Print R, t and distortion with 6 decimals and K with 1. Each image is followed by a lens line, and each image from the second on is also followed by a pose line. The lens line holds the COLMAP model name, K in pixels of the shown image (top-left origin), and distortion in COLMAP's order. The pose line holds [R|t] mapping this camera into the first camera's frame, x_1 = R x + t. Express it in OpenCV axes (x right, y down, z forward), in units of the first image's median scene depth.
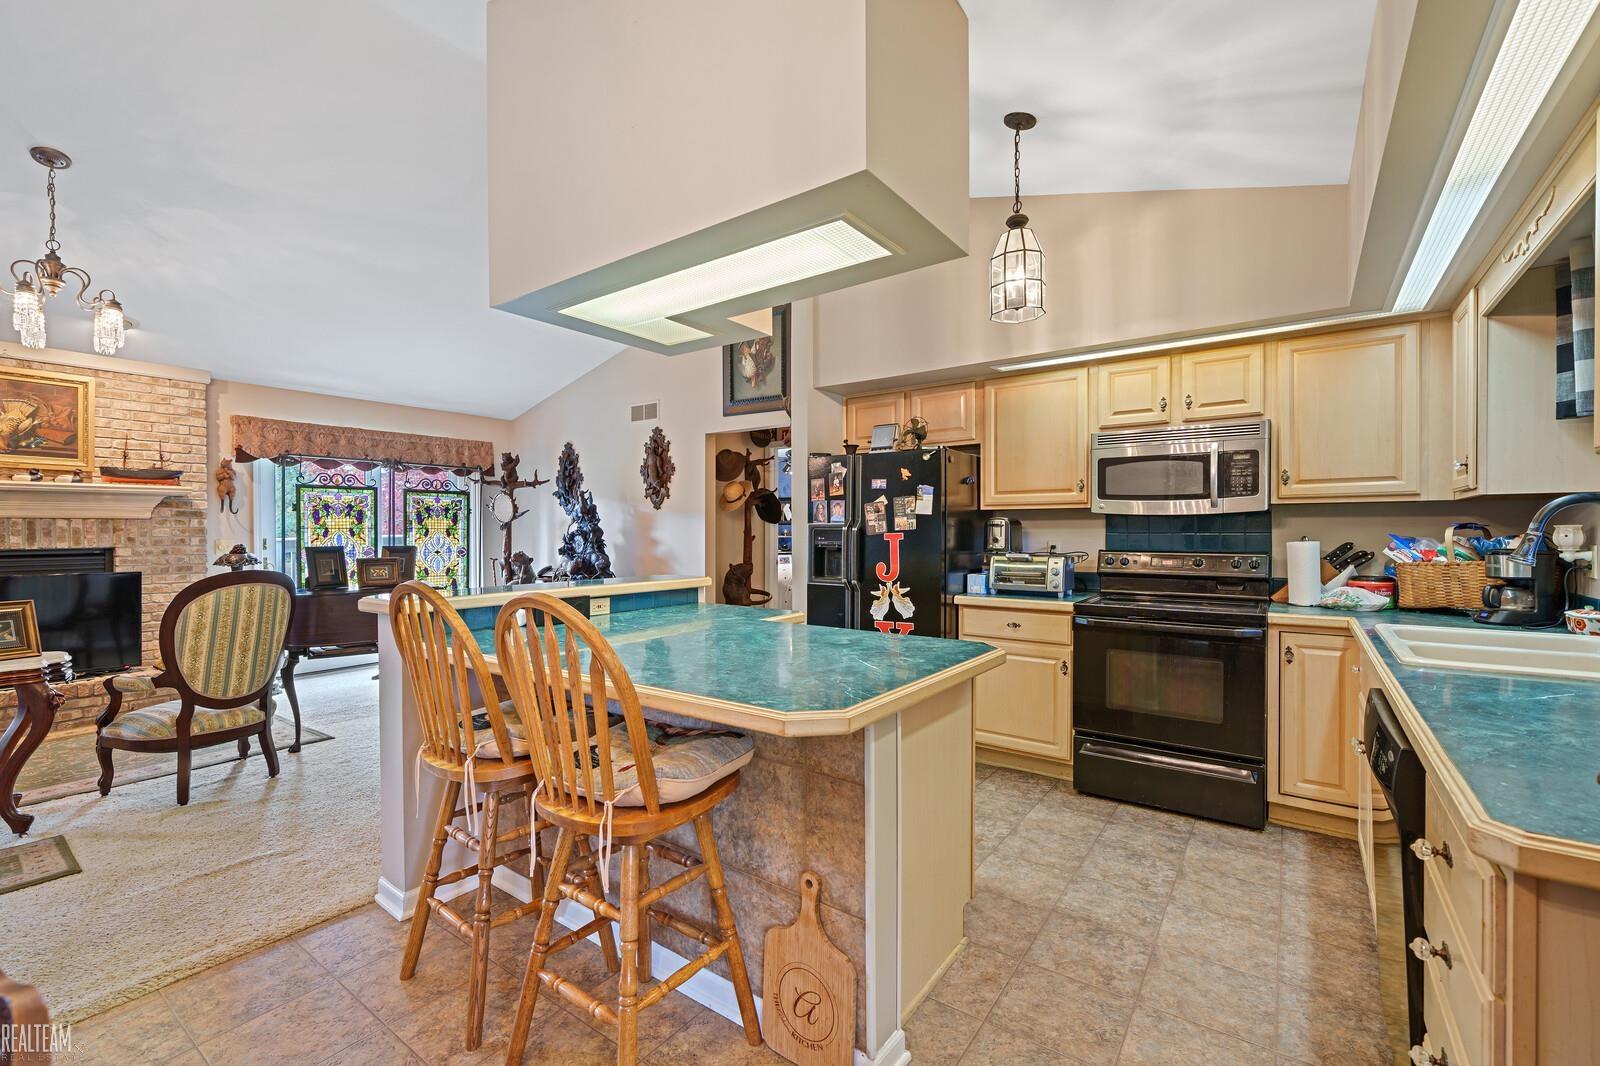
lens RADIAL K [[684.0, 0, 799.4], [0, 684.0, 532.5], [0, 0, 1]] dist [0.000239, 0.000038]
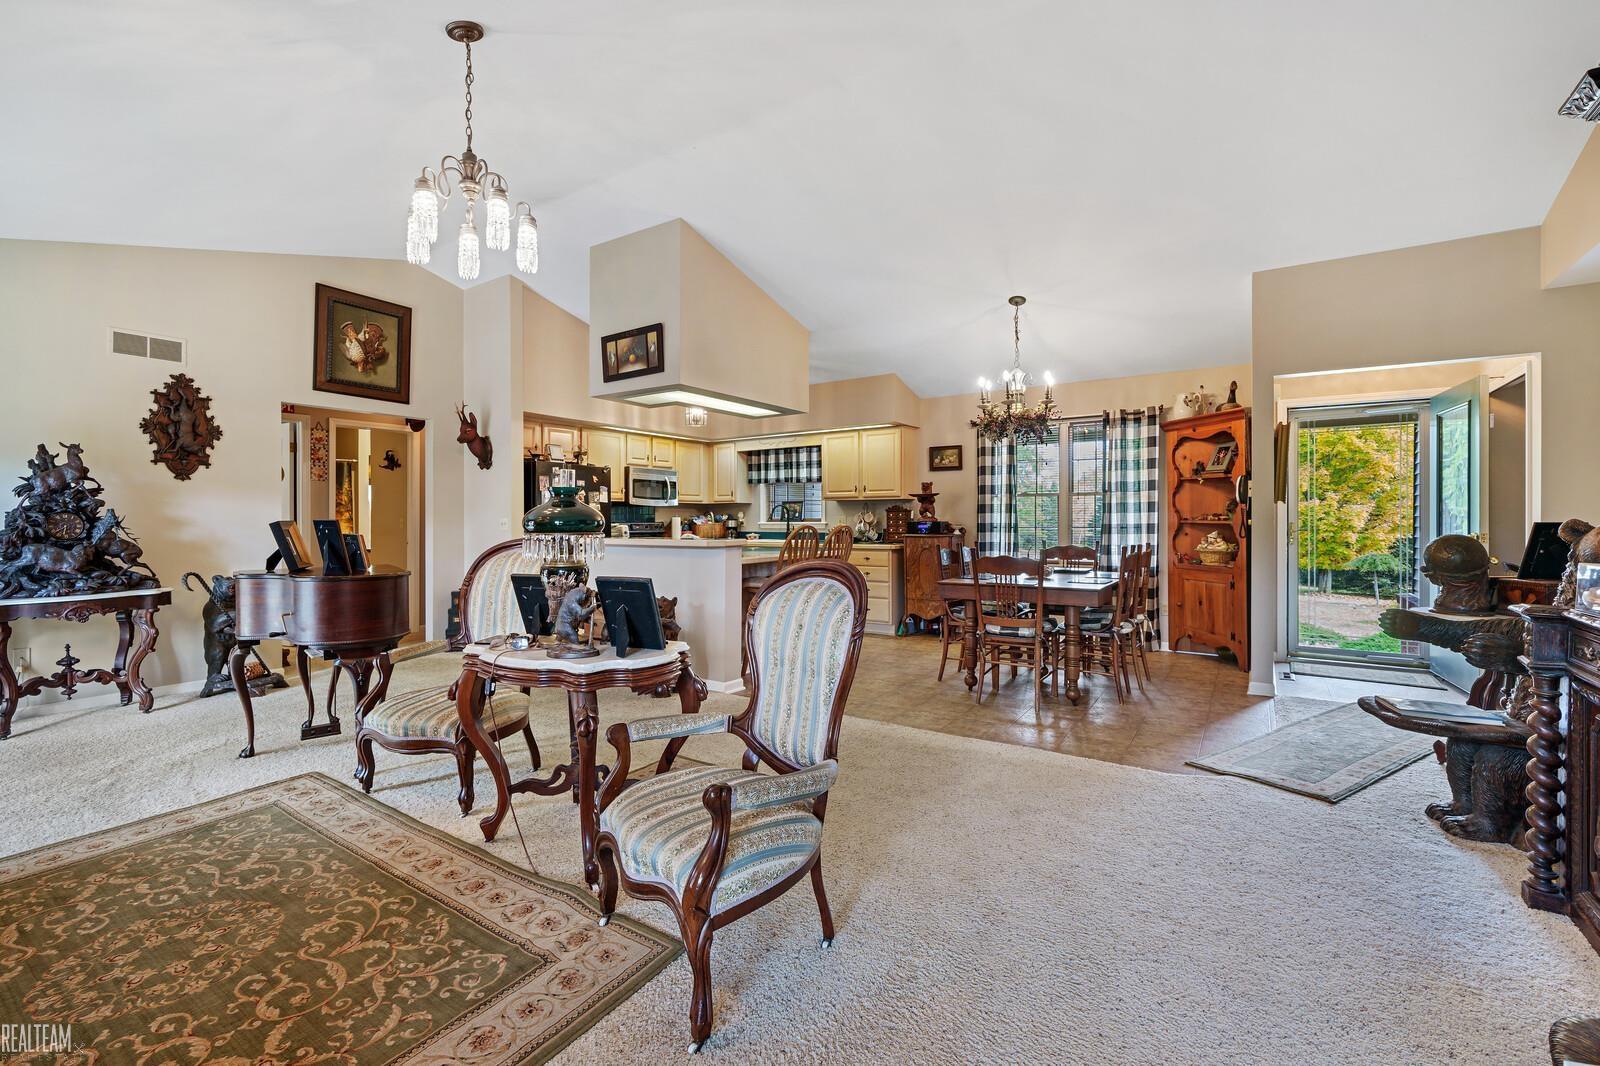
lens RADIAL K [[684.0, 0, 798.6], [0, 684.0, 524.5], [0, 0, 1]] dist [0.000239, 0.000038]
pose [[-0.045913, -0.004330, 0.998936, -1.143067], [0.005655, 0.999973, 0.004594, 0.018936], [-0.998929, 0.005860, -0.045887, 0.382260]]
